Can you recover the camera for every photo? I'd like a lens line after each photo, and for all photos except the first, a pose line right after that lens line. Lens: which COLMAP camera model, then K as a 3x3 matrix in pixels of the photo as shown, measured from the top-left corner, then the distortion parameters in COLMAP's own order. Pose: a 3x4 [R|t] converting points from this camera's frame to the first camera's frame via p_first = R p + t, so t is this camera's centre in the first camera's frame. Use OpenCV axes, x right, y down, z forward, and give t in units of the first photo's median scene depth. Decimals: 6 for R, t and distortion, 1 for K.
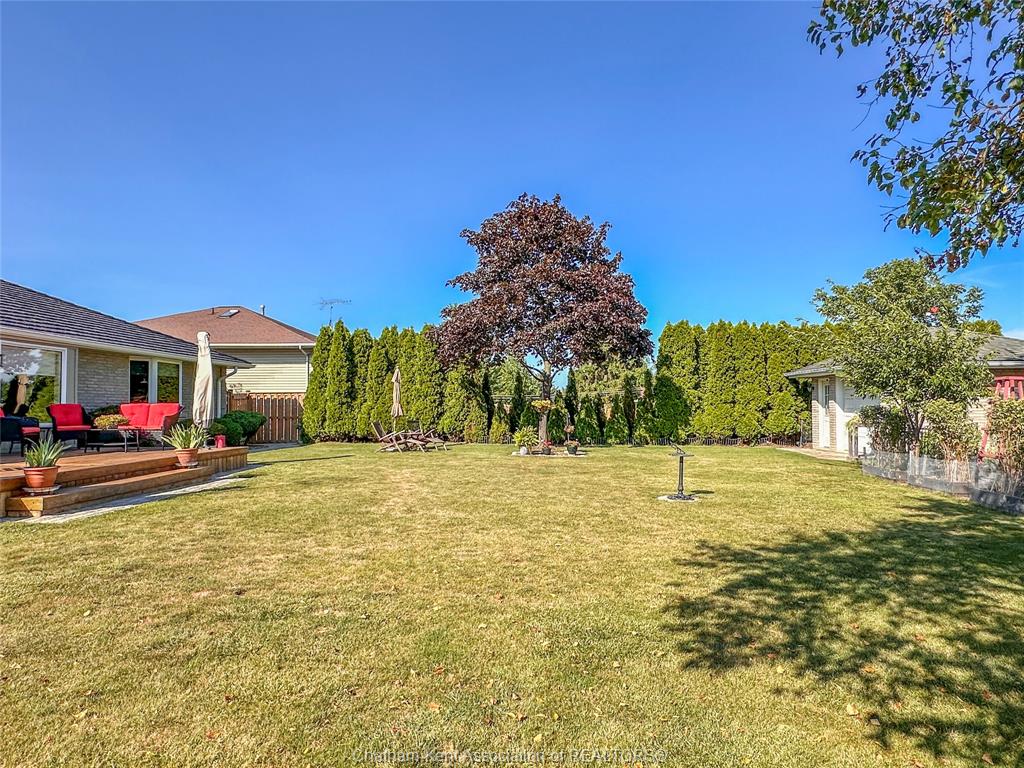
lens RADIAL K [[626.1, 0, 512.7], [0, 626.1, 383.7], [0, 0, 1]] dist [-0.003638, -0.001963]
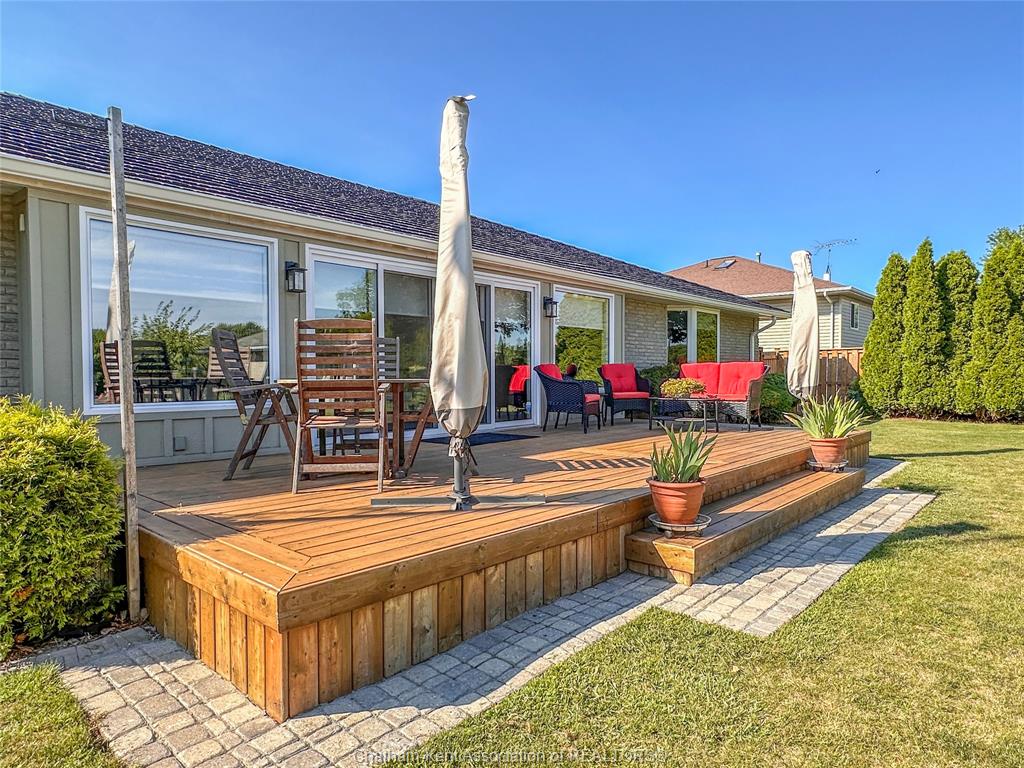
lens RADIAL K [[626.1, 0, 514.3], [0, 626.1, 385.7], [0, 0, 1]] dist [-0.003638, -0.001963]
pose [[0.772041, 0.013507, -0.635429, -0.240276], [0.025381, 0.998321, 0.052059, 0.011680], [0.635065, -0.056320, 0.770403, 0.235496]]
